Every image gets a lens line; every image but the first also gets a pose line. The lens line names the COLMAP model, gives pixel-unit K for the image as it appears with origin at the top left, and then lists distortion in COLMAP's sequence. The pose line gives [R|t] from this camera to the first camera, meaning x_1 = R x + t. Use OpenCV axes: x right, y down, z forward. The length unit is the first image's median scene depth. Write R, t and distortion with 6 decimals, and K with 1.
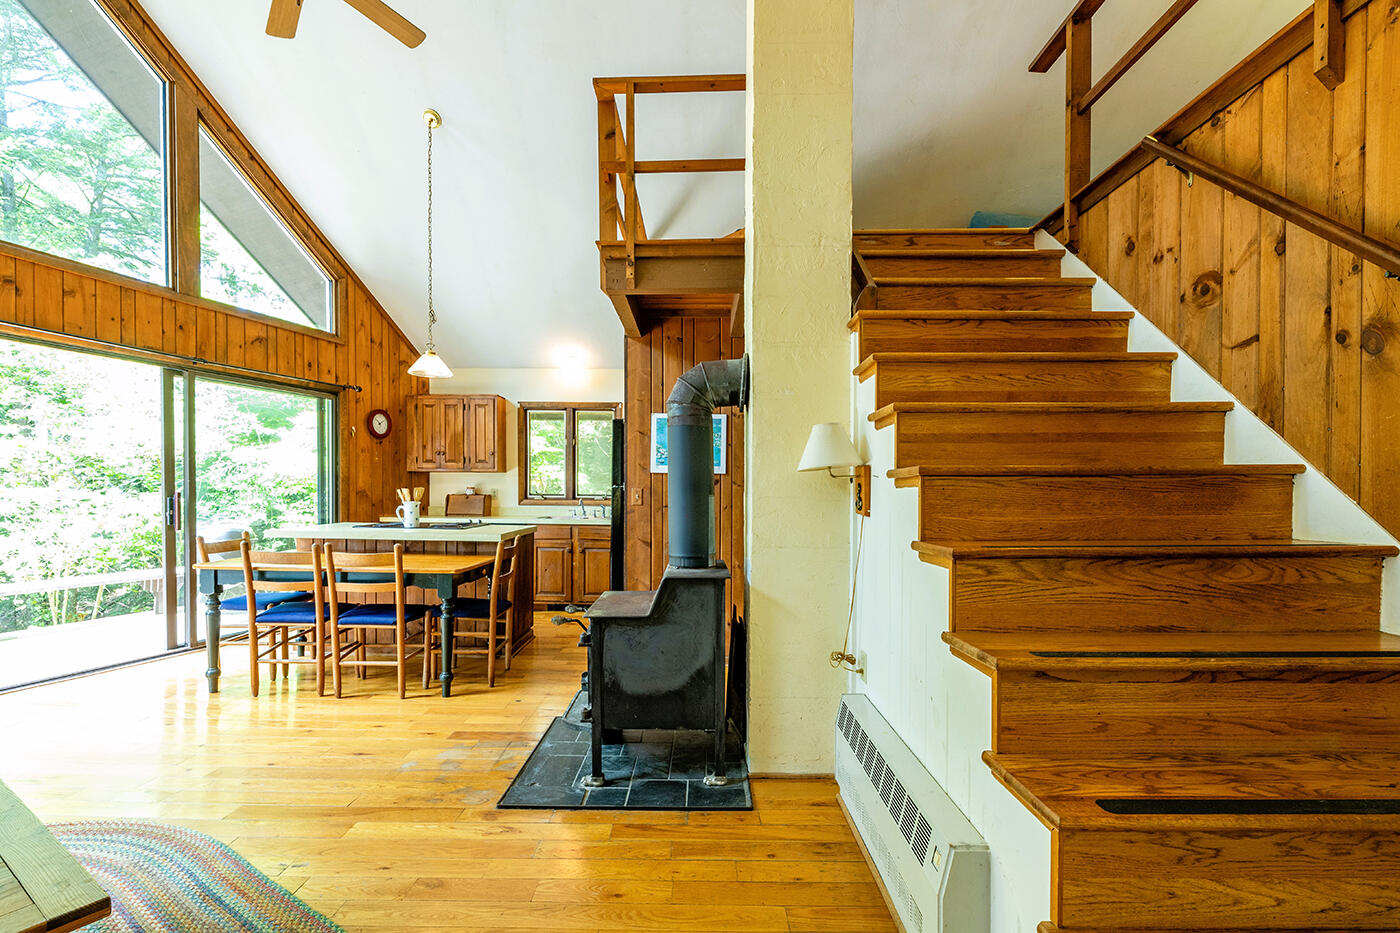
lens RADIAL K [[625.7, 0, 692.6], [0, 625.7, 507.3], [0, 0, 1]] dist [-0.003739, 0.000348]
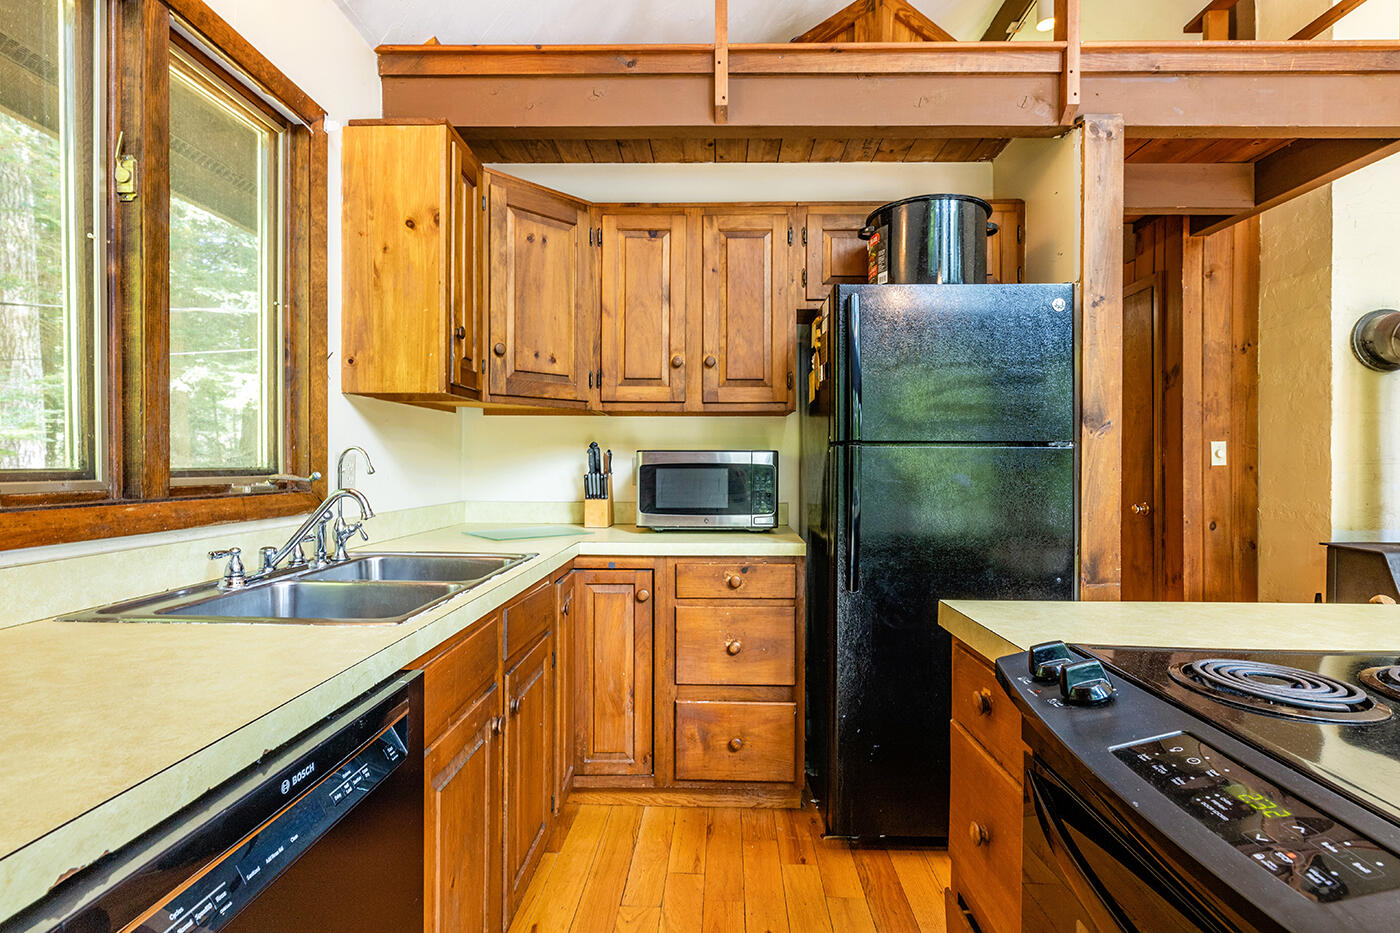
lens RADIAL K [[672.7, 0, 699.5], [0, 672.7, 463.9], [0, 0, 1]] dist [-0.000447, 0.000856]
pose [[0.021935, -0.010363, 0.999706, -0.569708], [0.023268, 0.999681, 0.009852, -0.030745], [-0.999489, 0.023045, 0.022169, 1.215684]]
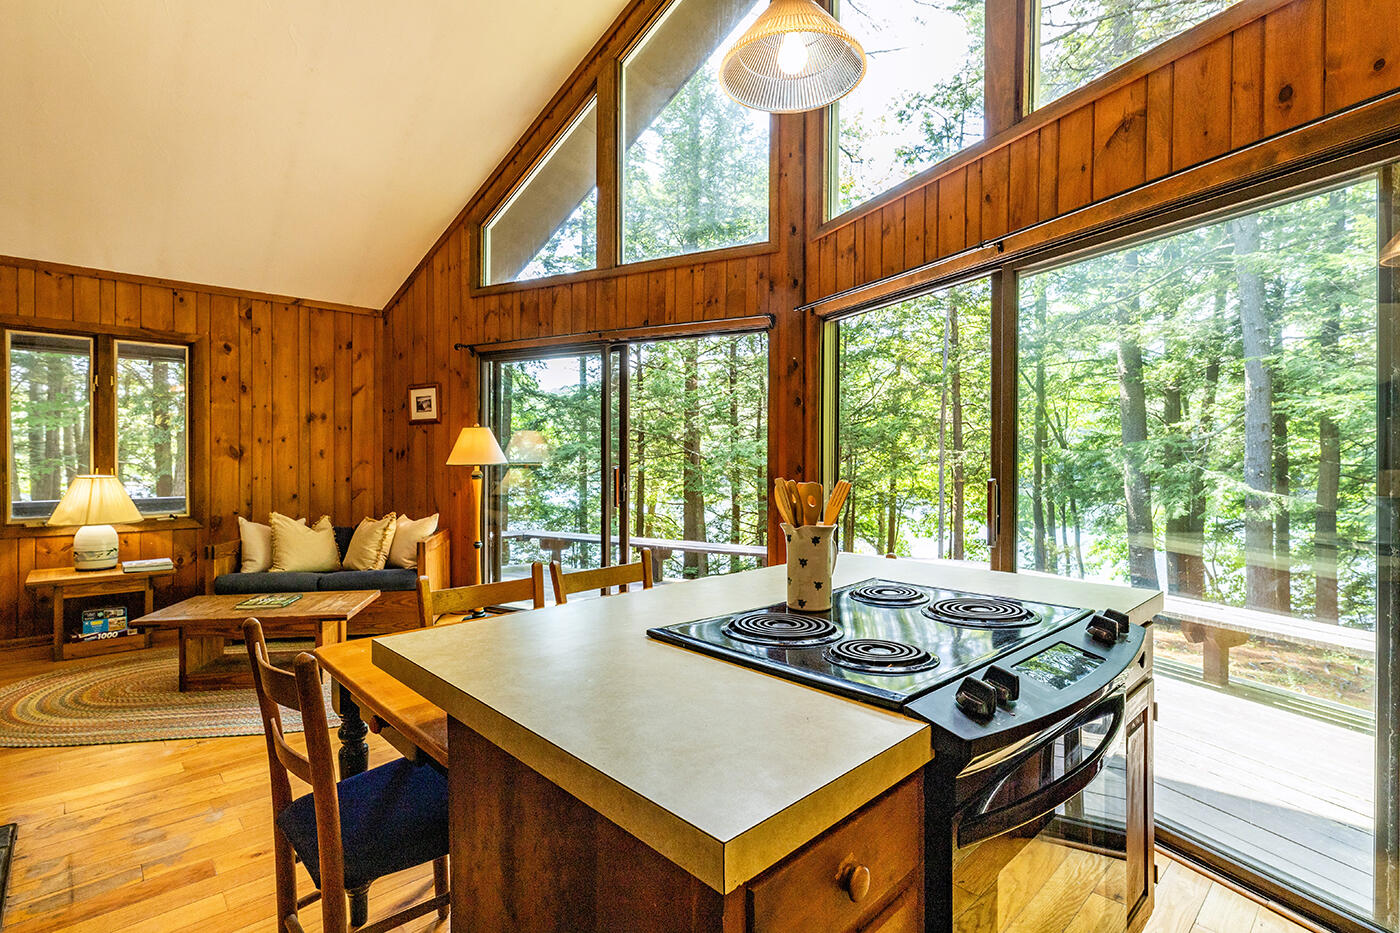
lens RADIAL K [[672.7, 0, 703.5], [0, 672.7, 465.0], [0, 0, 1]] dist [-0.000447, 0.000856]
pose [[-0.722303, -0.001507, -0.691575, -0.184107], [-0.024210, 0.999440, 0.023108, -0.044291], [0.691153, 0.033434, -0.721935, 1.224651]]
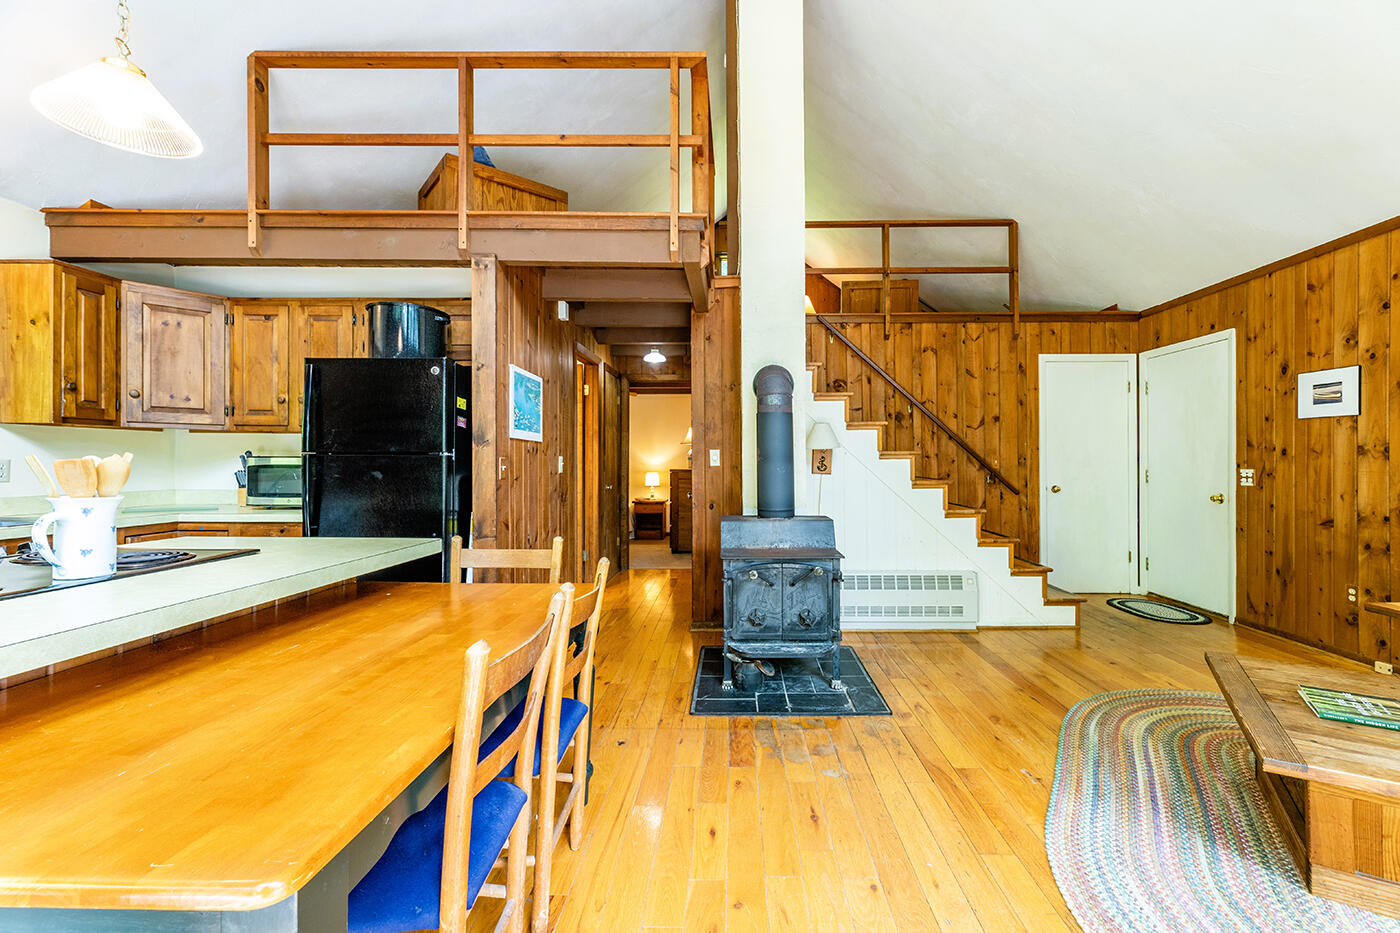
lens RADIAL K [[579.0, 0, 724.4], [0, 579.0, 462.0], [0, 0, 1]] dist [-0.000456, 0.000090]
pose [[0.002467, -0.005398, 0.999982, -0.757049], [0.023612, 0.999707, 0.005339, -0.020315], [-0.999718, 0.023598, 0.002594, 0.679718]]
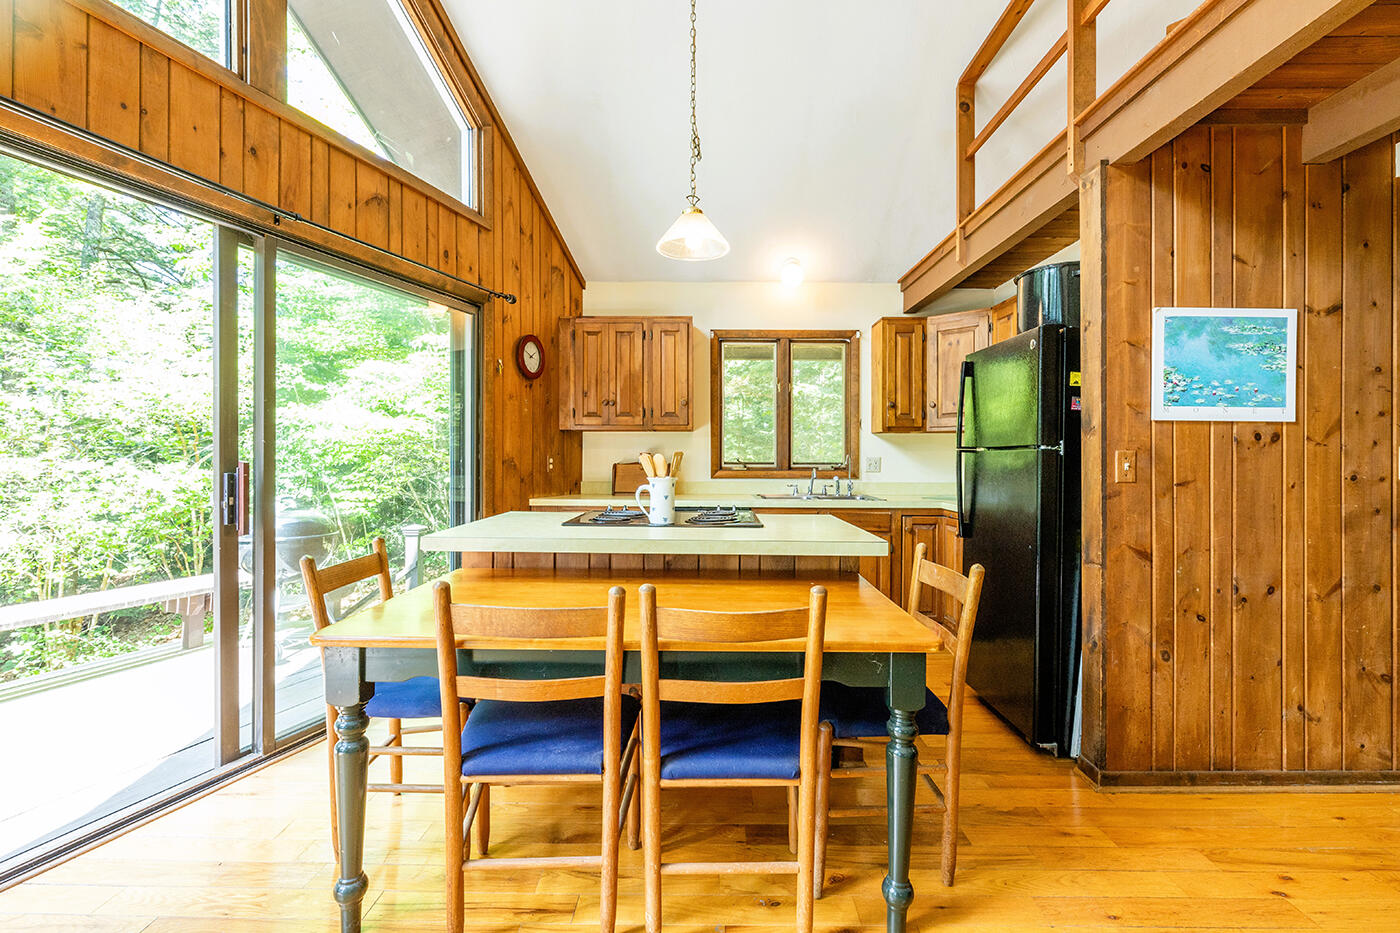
lens RADIAL K [[623.3, 0, 708.3], [0, 623.3, 462.2], [0, 0, 1]] dist [-0.000238, -0.000438]
pose [[0.999964, -0.005242, 0.006742, -0.418065], [0.005378, 0.999777, -0.020437, -0.010805], [-0.006634, 0.020473, 0.999768, 0.451835]]
